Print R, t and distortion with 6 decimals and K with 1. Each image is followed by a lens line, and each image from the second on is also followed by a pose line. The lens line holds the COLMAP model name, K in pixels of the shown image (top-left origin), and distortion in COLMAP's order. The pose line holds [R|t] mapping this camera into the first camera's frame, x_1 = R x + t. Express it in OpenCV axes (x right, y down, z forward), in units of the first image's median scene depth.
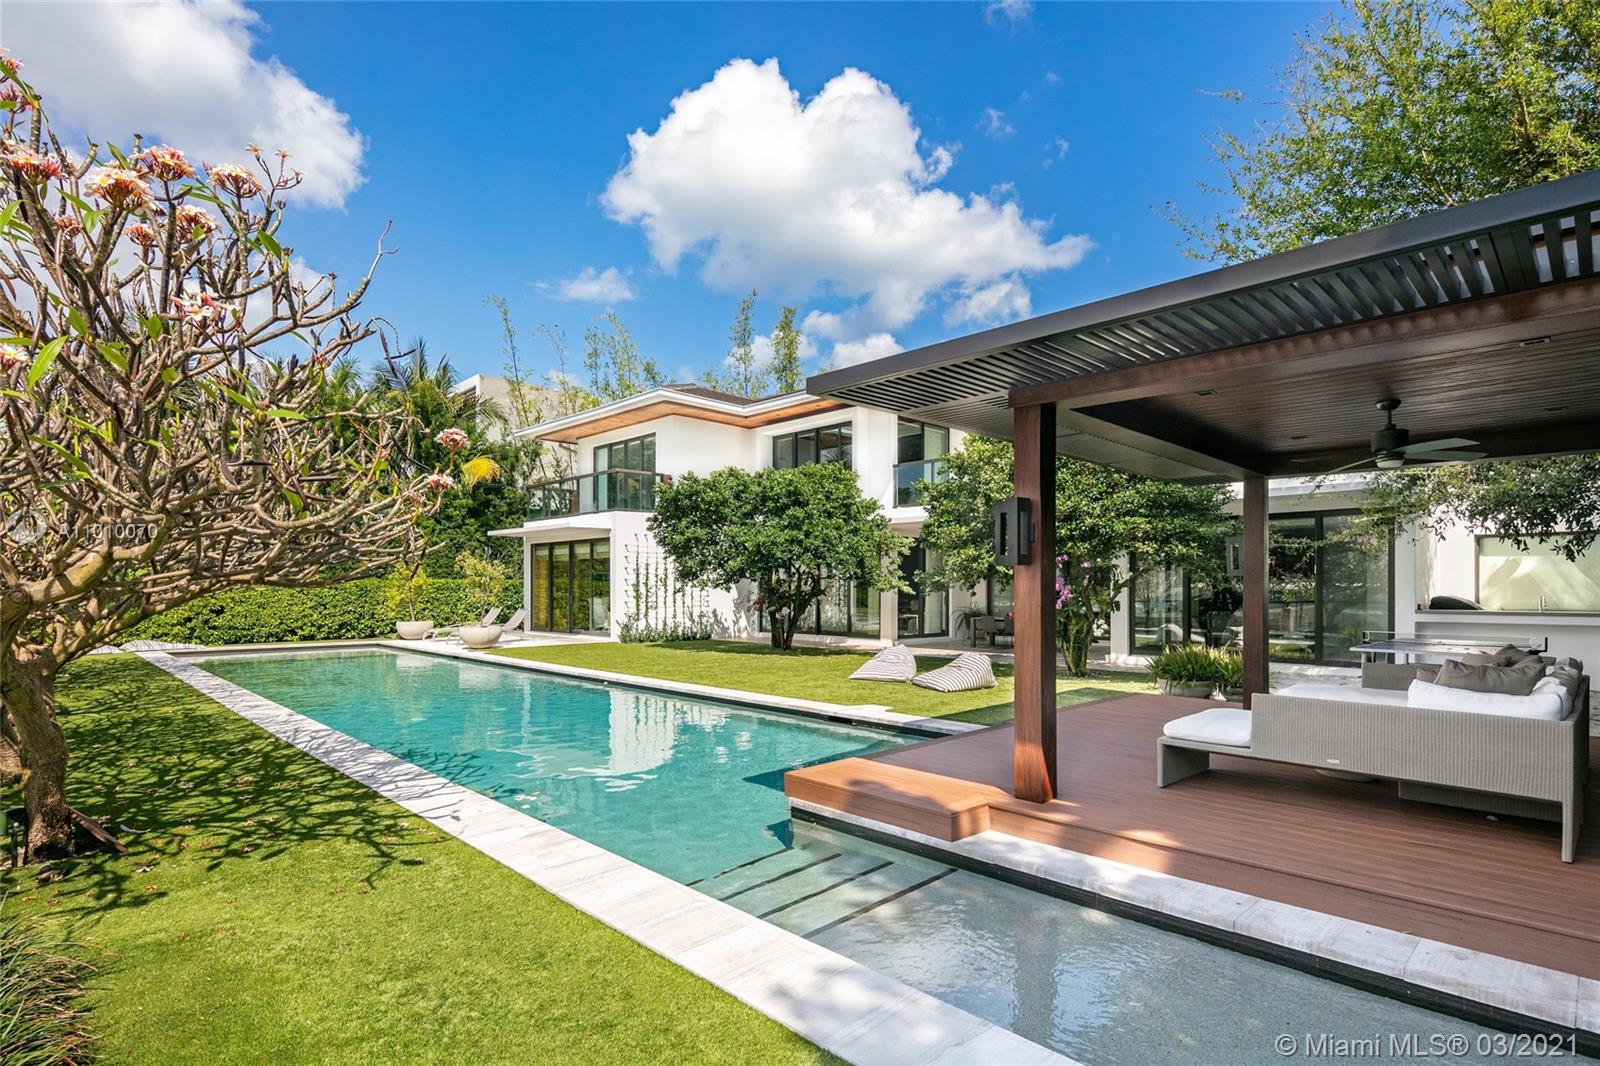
lens RADIAL K [[783.3, 0, 796.8], [0, 783.3, 572.9], [0, 0, 1]] dist [0.003660, 0.000444]
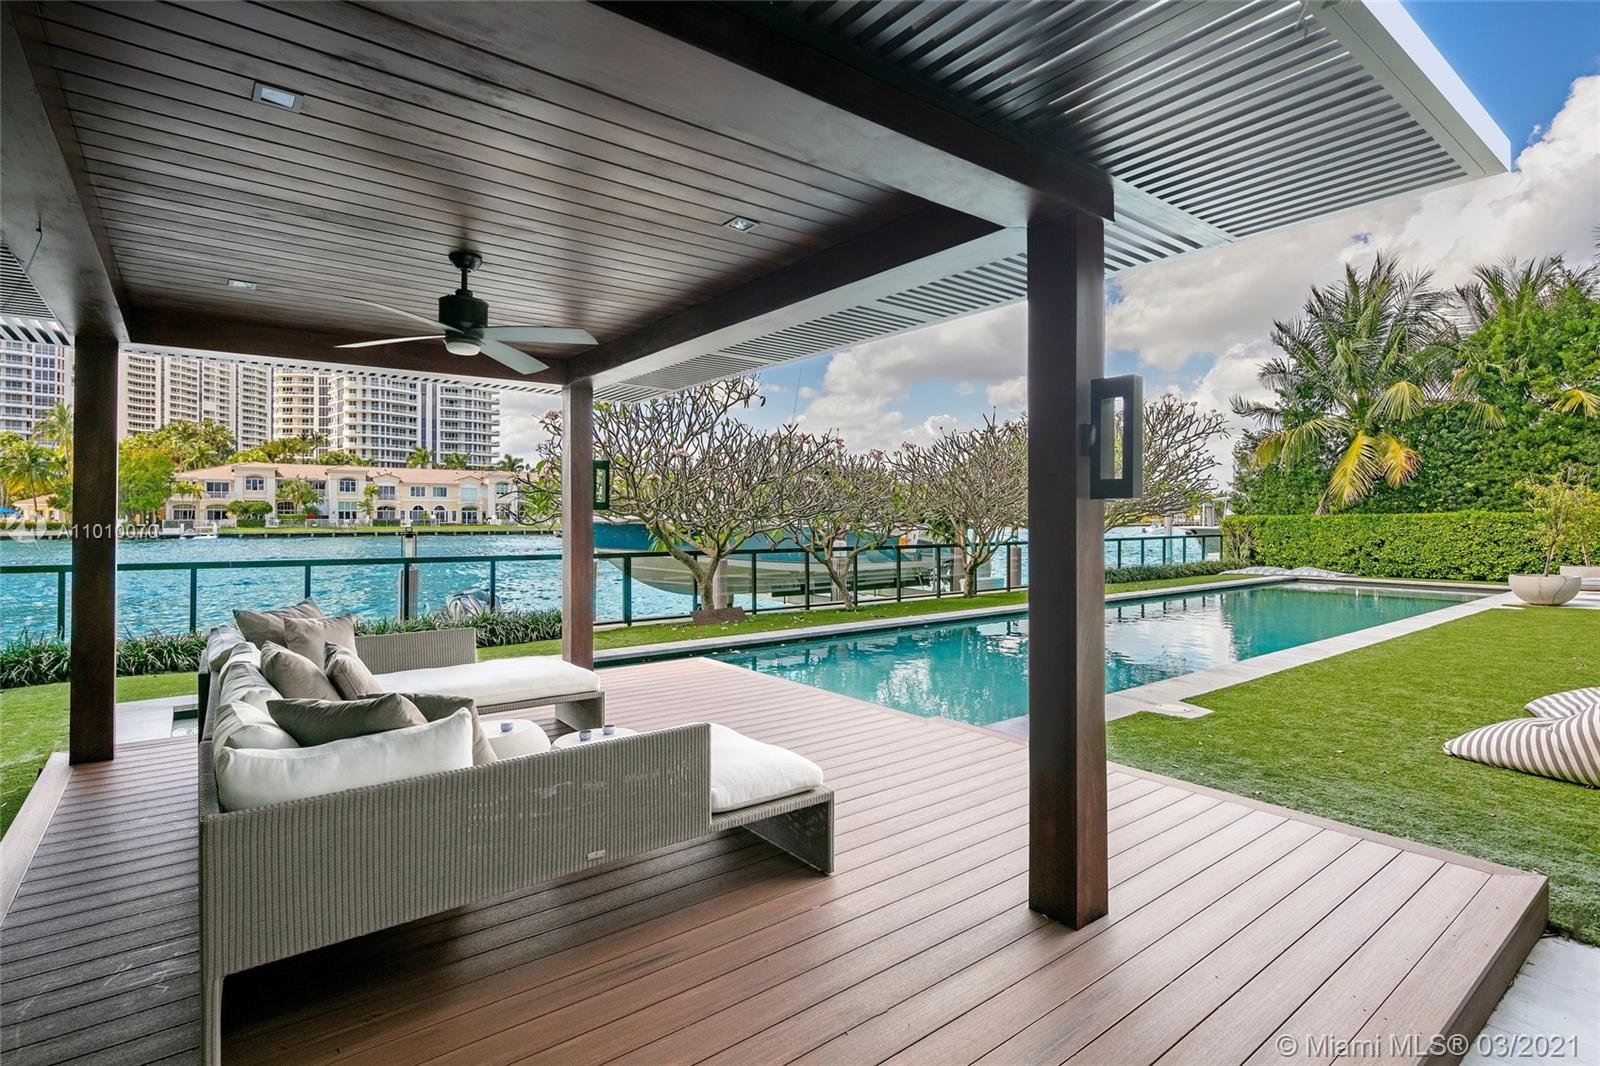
lens RADIAL K [[769.9, 0, 794.6], [0, 769.9, 522.1], [0, 0, 1]] dist [0.002538, 0.000323]
pose [[-0.116061, -0.000030, -0.993242, 0.357785], [0.018775, 0.999821, -0.002224, 0.006858], [0.993065, -0.018906, -0.116040, 0.343270]]
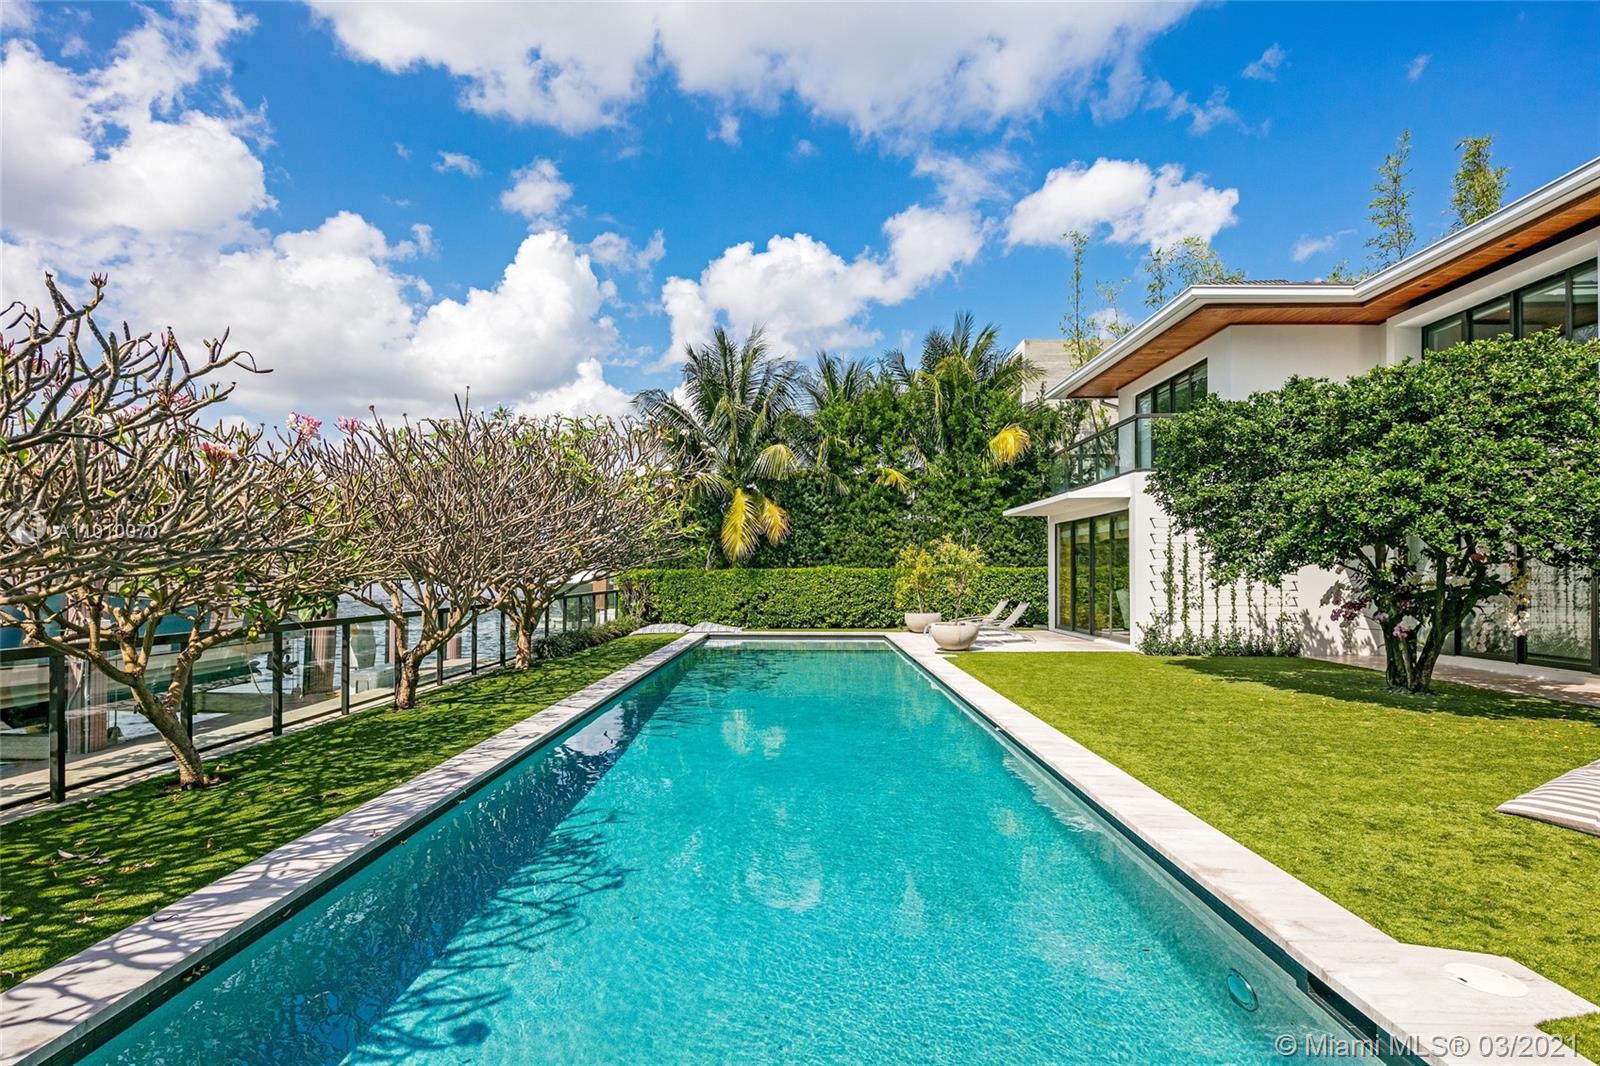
lens RADIAL K [[783.3, 0, 796.8], [0, 783.3, 572.9], [0, 0, 1]] dist [0.003660, 0.000444]
pose [[0.717211, -0.000452, -0.696856, 0.050039], [0.012160, 0.999856, 0.011866, 0.001979], [0.696750, -0.016984, 0.717113, 0.249647]]
